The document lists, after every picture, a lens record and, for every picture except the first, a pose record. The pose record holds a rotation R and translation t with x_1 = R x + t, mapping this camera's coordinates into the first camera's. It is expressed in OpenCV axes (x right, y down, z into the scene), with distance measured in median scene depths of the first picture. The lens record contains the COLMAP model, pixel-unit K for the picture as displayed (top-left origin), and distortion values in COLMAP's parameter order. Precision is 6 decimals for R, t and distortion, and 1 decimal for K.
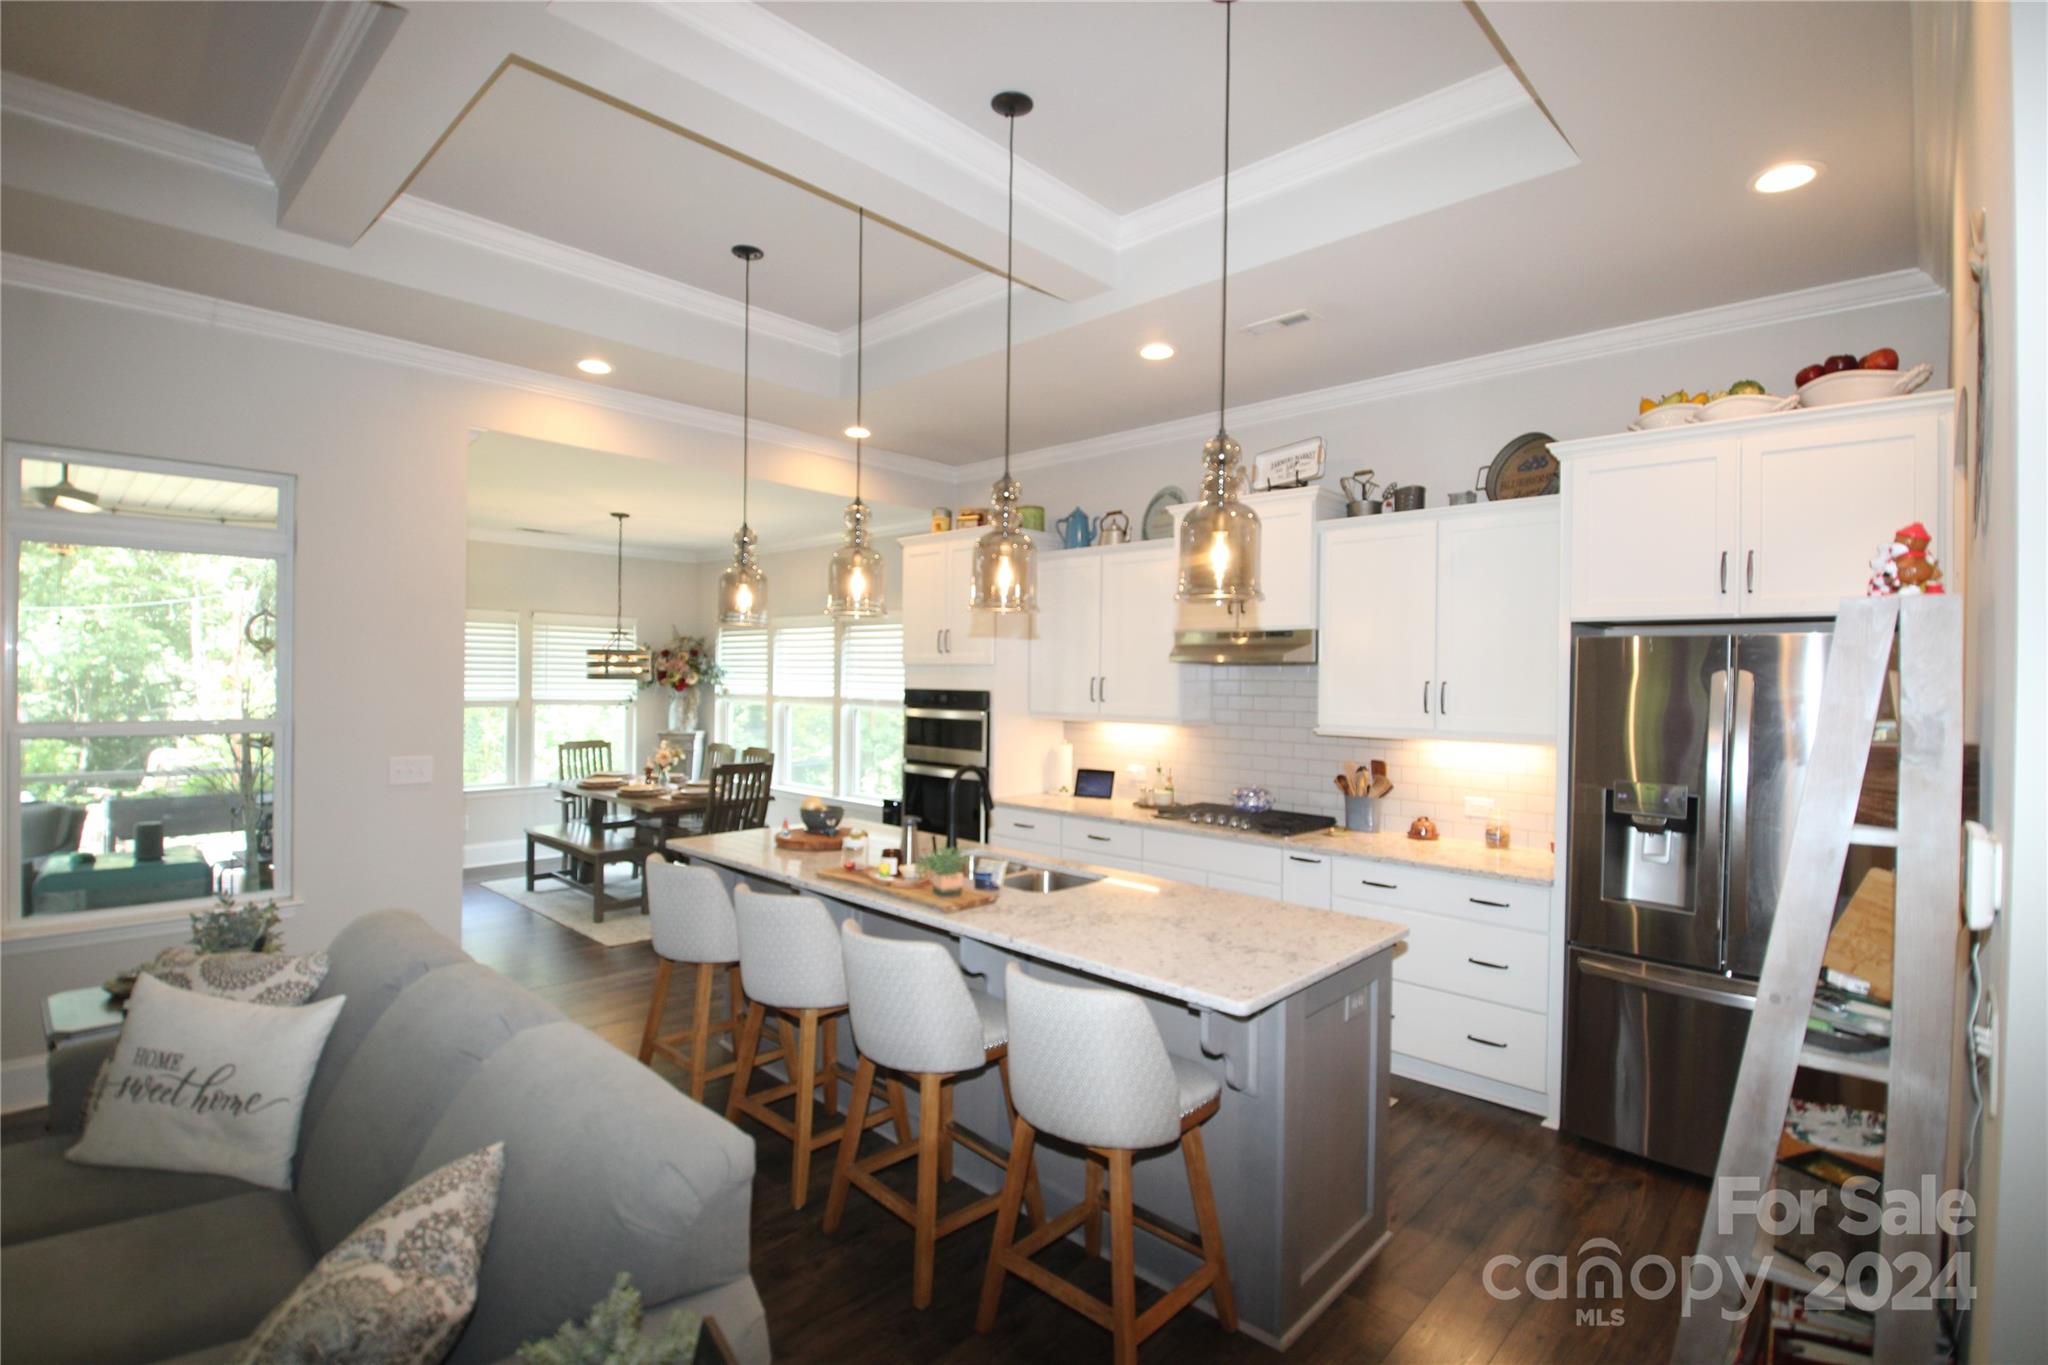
lens RADIAL K [[911.1, 0, 1024.0], [0, 911.1, 682.5], [0, 0, 1]] dist [-0.001708, -0.000089]
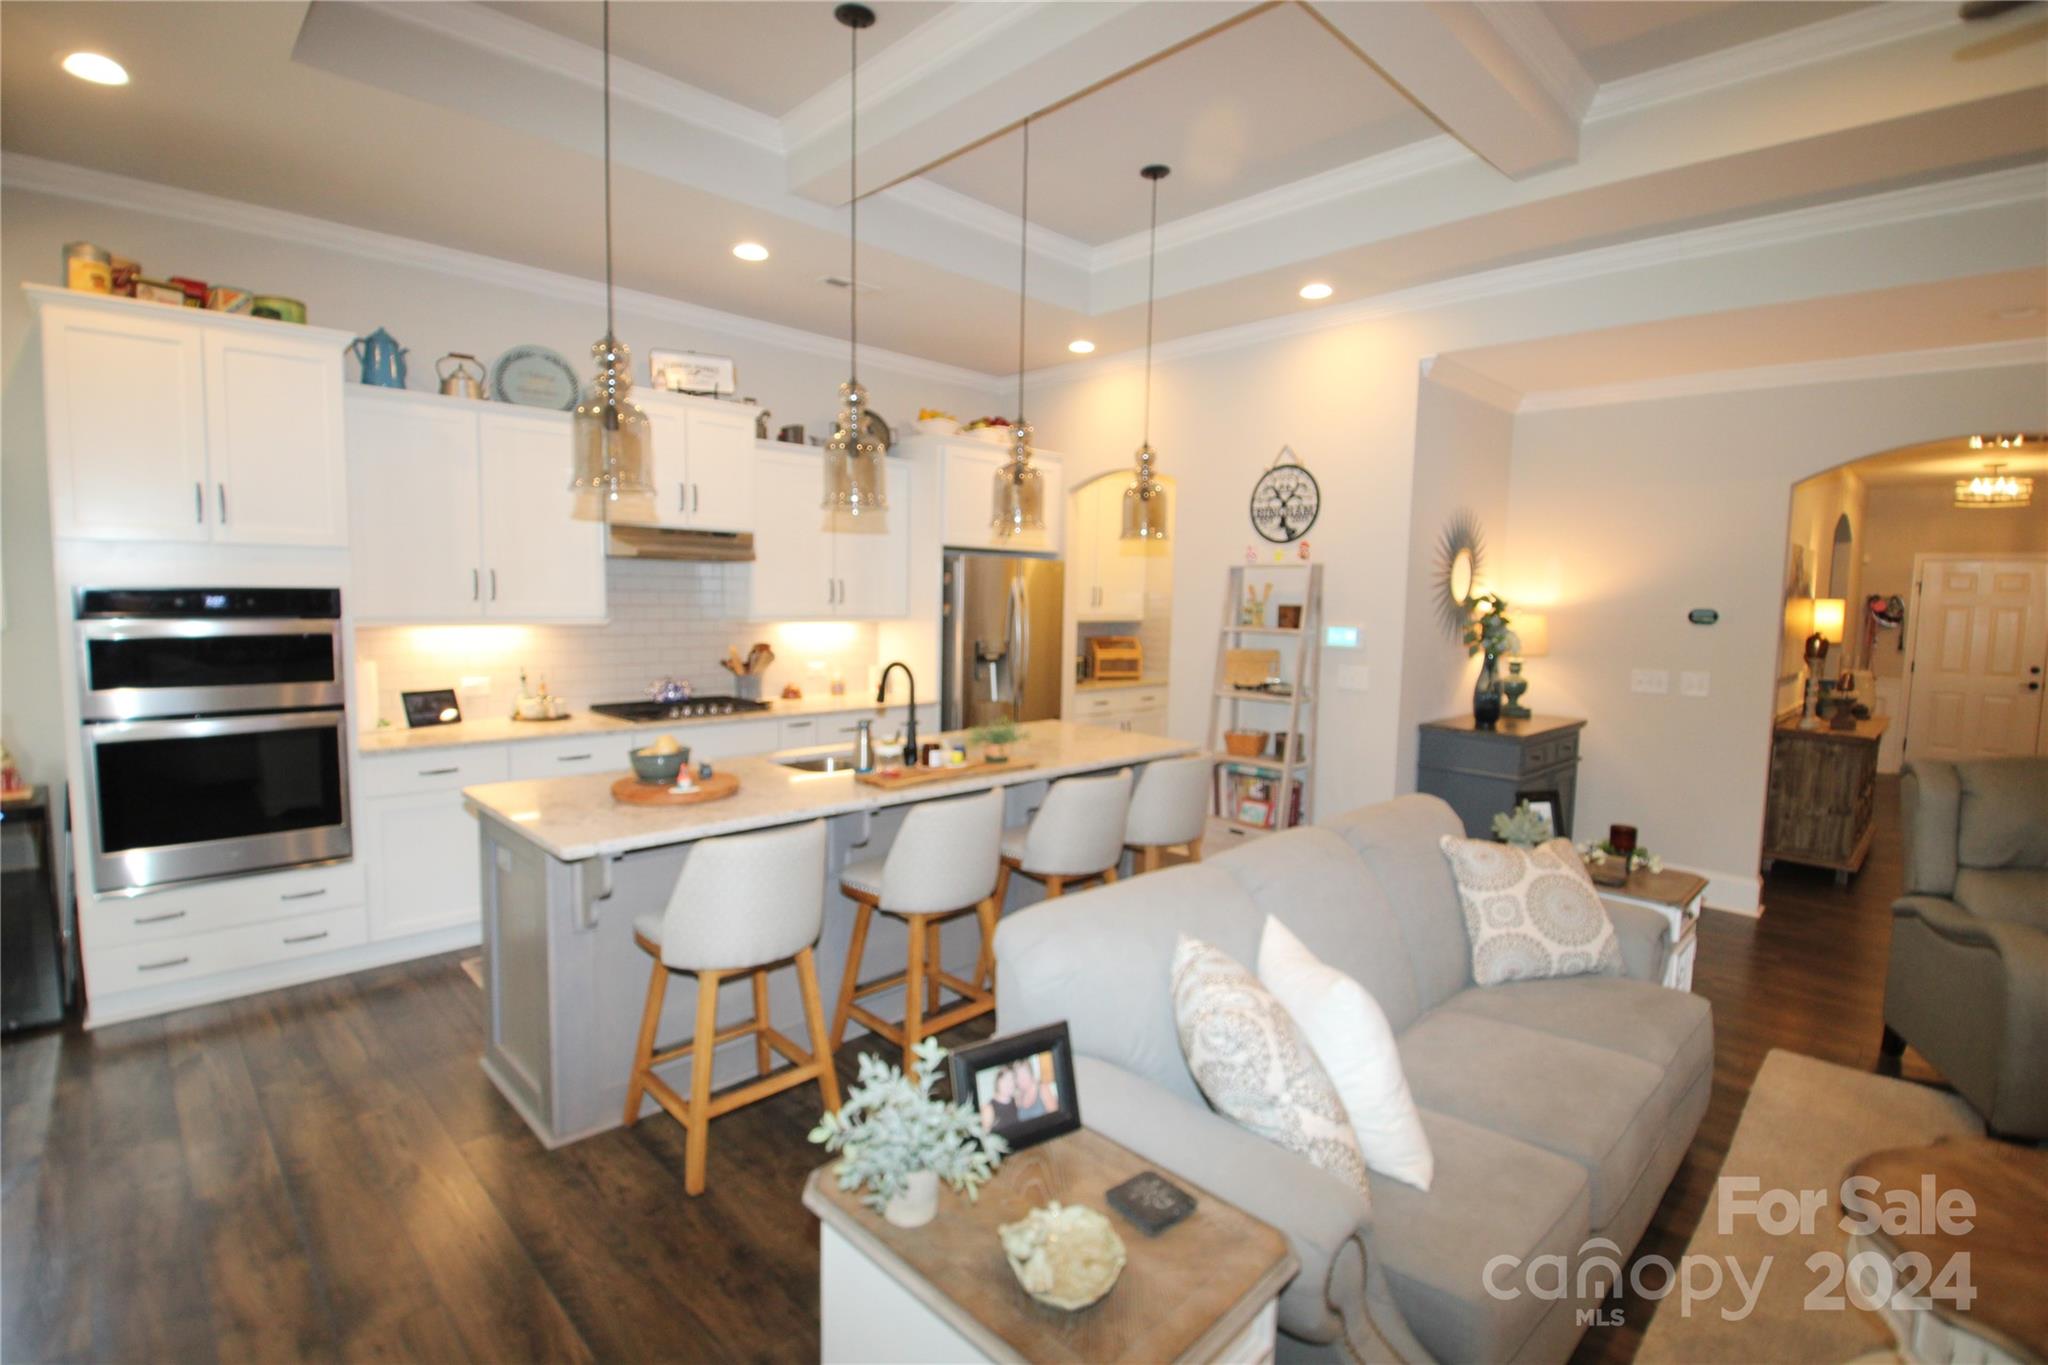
lens RADIAL K [[941.8, 0, 1024.0], [0, 941.8, 682.5], [0, 0, 1]] dist [0.016913, -0.031853]
pose [[0.018481, -0.106110, 0.994183, -0.768701], [-0.011374, 0.994266, 0.106330, -0.000837], [-0.999765, -0.013273, 0.017168, 0.538068]]
